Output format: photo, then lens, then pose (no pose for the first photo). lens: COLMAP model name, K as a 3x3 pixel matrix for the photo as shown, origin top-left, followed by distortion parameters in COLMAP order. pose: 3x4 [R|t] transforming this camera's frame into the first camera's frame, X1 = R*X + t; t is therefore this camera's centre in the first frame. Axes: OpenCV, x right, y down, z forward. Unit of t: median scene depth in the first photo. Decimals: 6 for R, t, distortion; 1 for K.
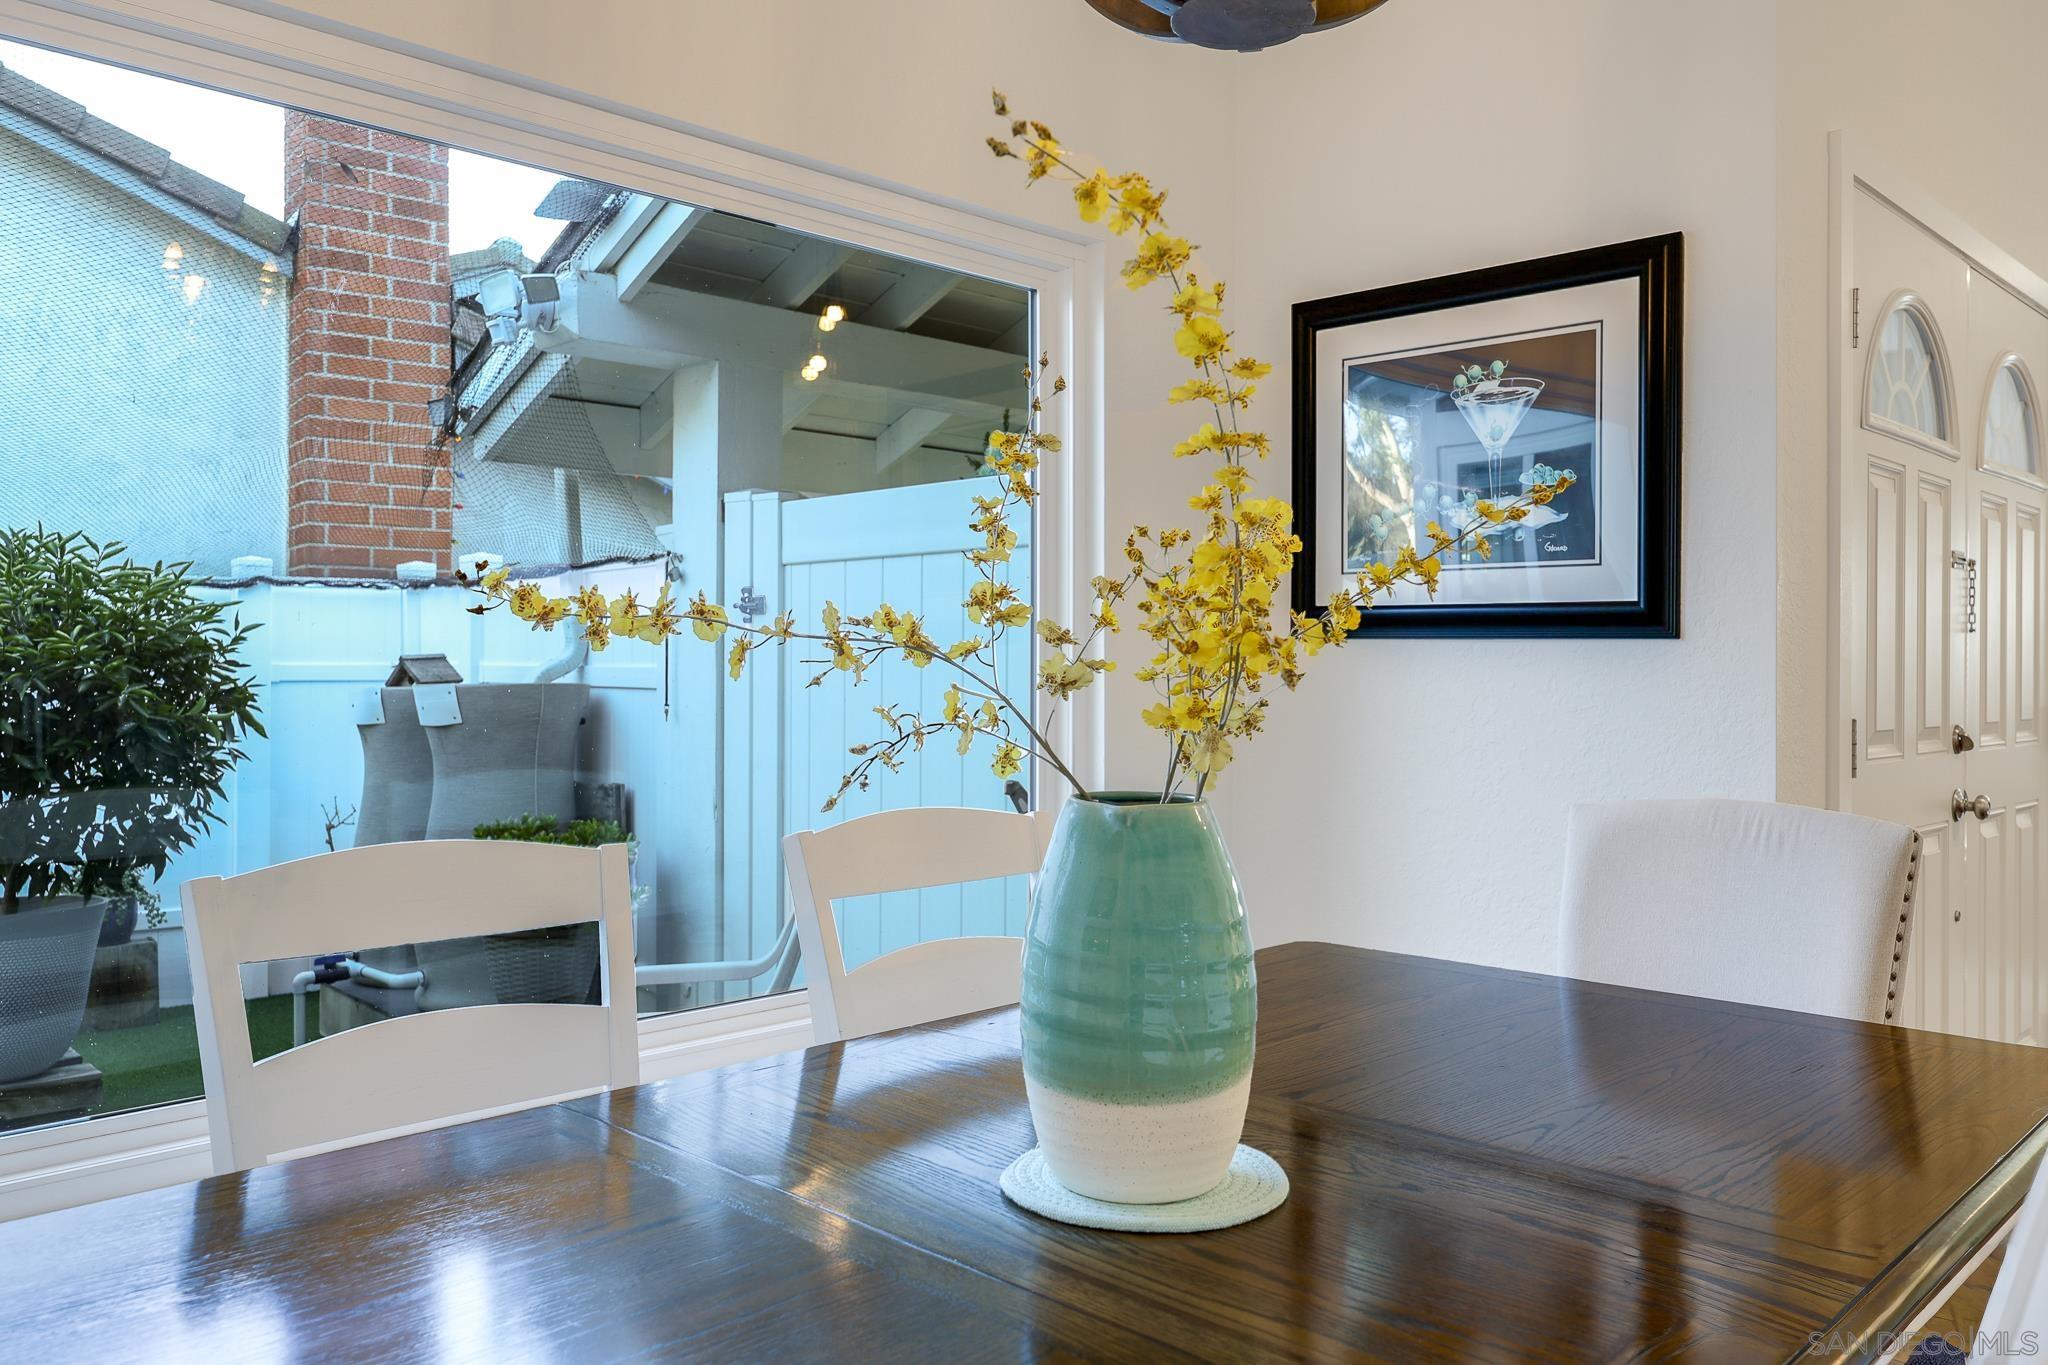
lens RADIAL K [[1540.8, 0, 1028.6], [0, 1540.8, 660.5], [0, 0, 1]] dist [0.003291, -0.000767]
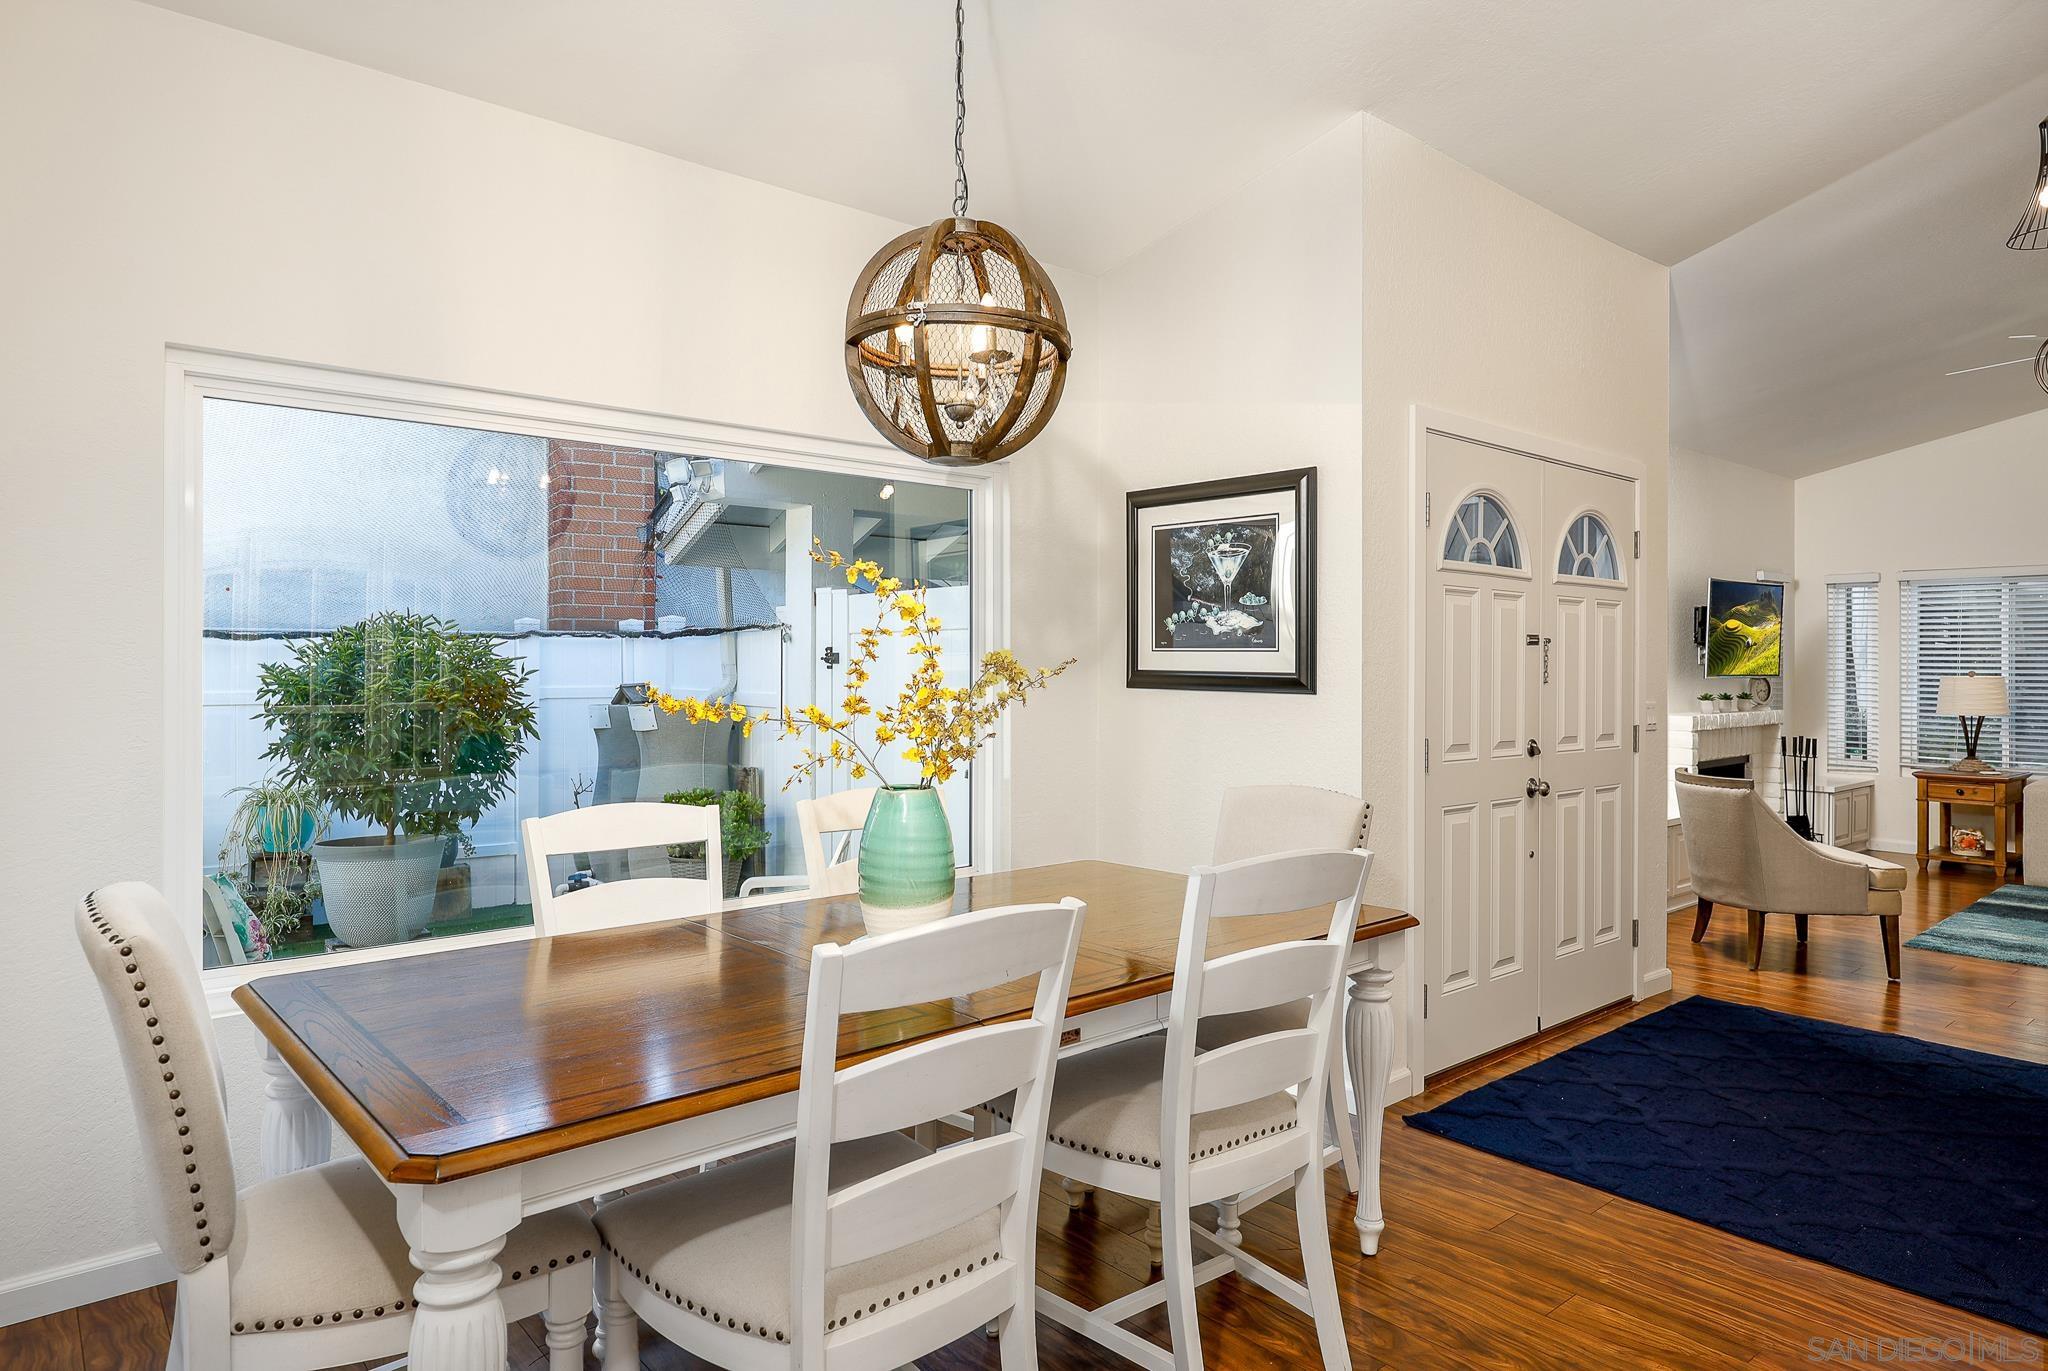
lens RADIAL K [[1241.8, 0, 1020.6], [0, 1241.8, 652.7], [0, 0, 1]] dist [0.001658, -0.000712]
pose [[0.996894, -0.002108, -0.078729, 0.117337], [0.001580, 0.999976, -0.006762, -0.032114], [0.078741, 0.006617, 0.996873, -0.272425]]
